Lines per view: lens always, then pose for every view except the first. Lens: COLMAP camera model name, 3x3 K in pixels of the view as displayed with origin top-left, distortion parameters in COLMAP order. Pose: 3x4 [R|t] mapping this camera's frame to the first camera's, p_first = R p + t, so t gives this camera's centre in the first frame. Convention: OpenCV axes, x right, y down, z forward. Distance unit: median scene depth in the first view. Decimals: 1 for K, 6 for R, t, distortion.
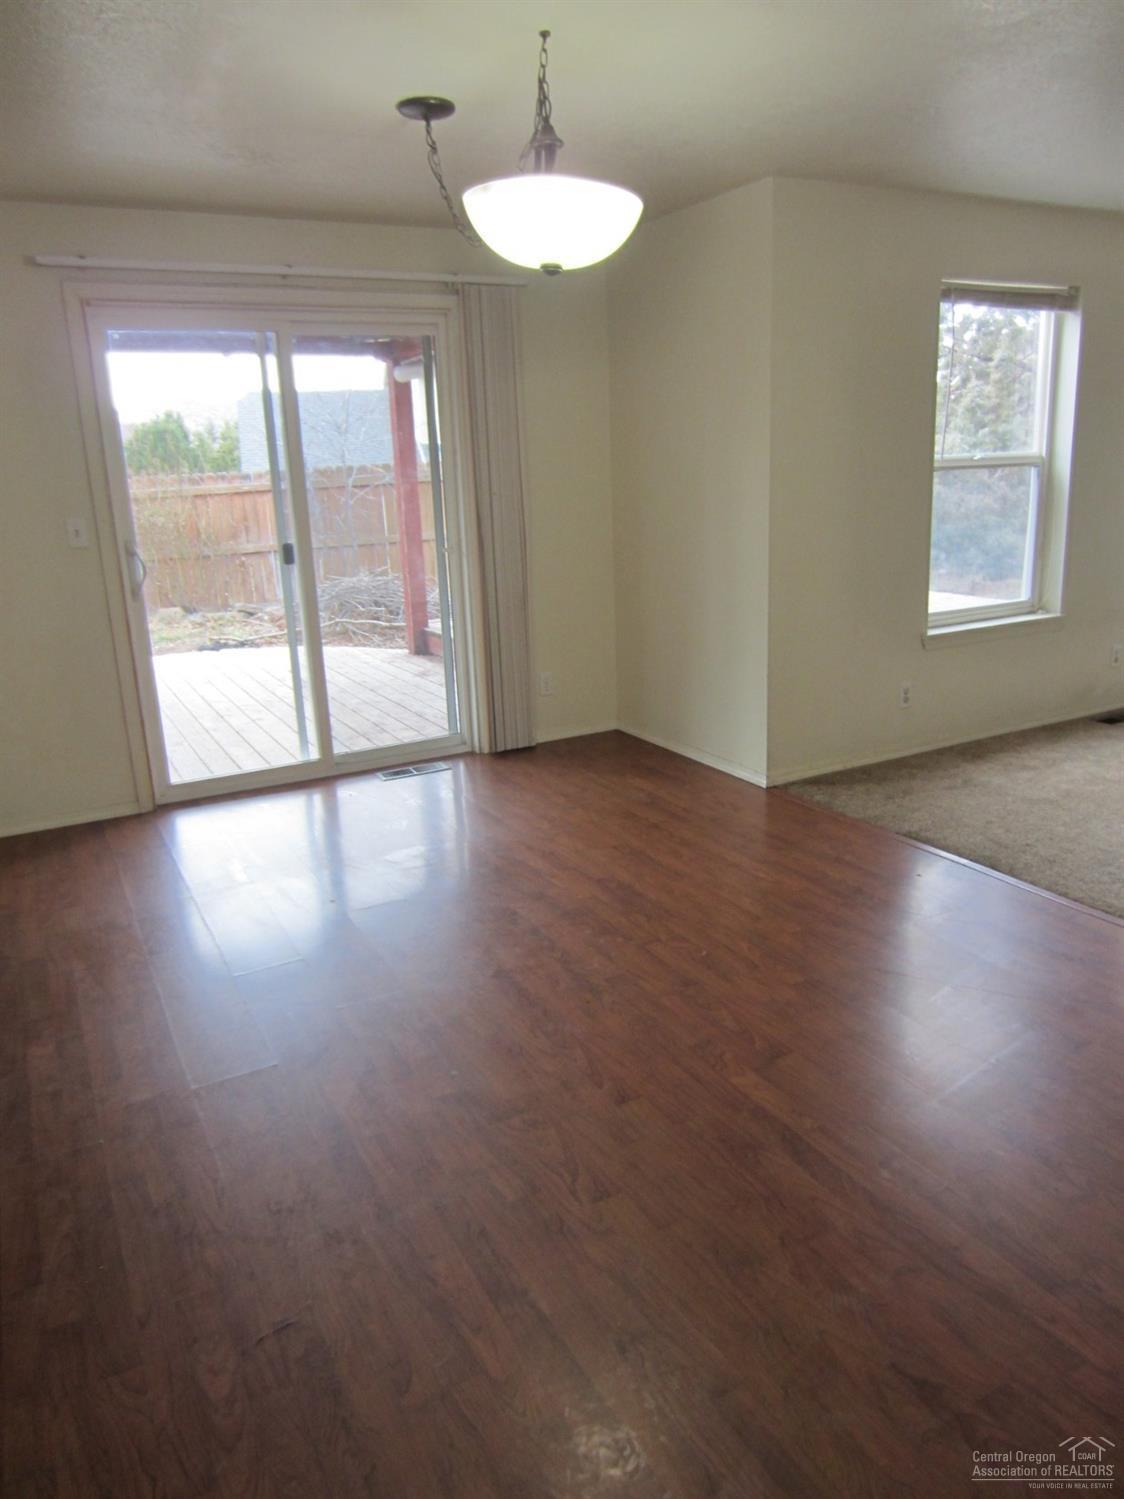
lens RADIAL K [[1068.9, 0, 570.3], [0, 1068.9, 743.2], [0, 0, 1]] dist [-0.013886, 0.003624]
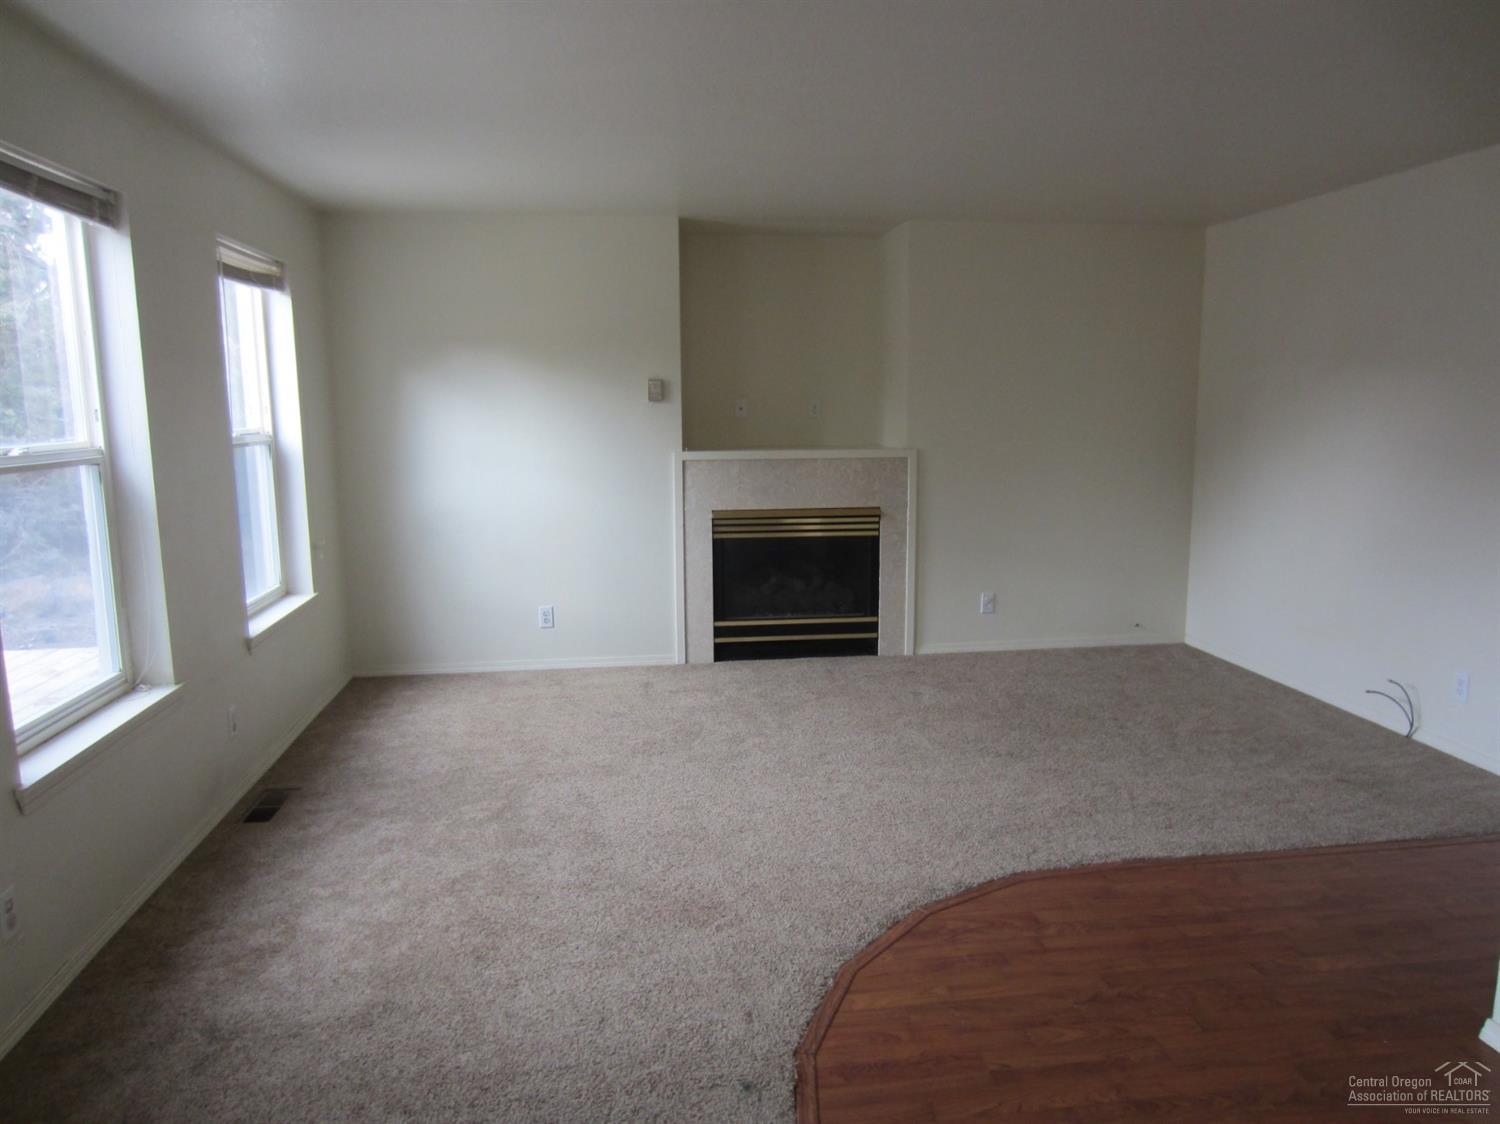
lens RADIAL K [[1069.6, 0, 753.9], [0, 1069.6, 568.4], [0, 0, 1]] dist [-0.013886, 0.003624]
pose [[0.367126, -0.112512, 0.923342, -0.001385], [0.242163, 0.969988, 0.021911, -0.132205], [-0.898096, 0.215555, 0.383354, 0.467235]]
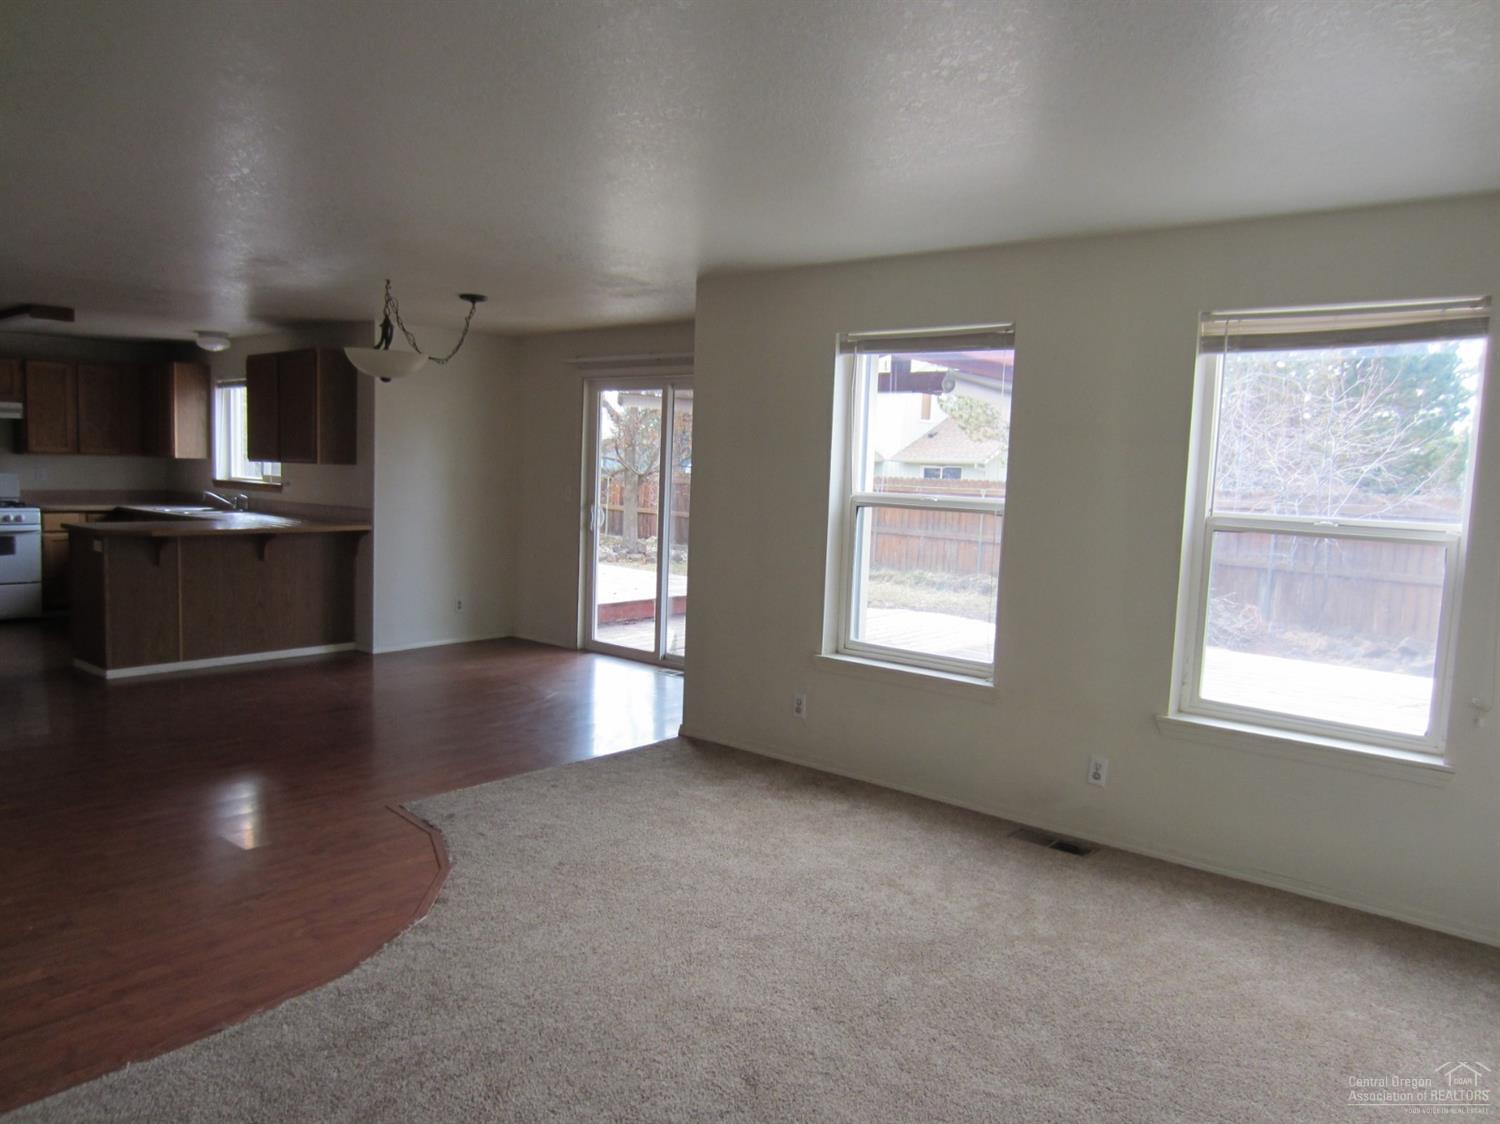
lens RADIAL K [[1069.6, 0, 747.2], [0, 1069.6, 566.8], [0, 0, 1]] dist [-0.013886, 0.003624]
pose [[0.341968, 0.136778, -0.929704, 1.279050], [-0.296929, 0.954390, 0.031192, -0.198831], [0.891566, 0.265390, 0.366985, 0.536800]]
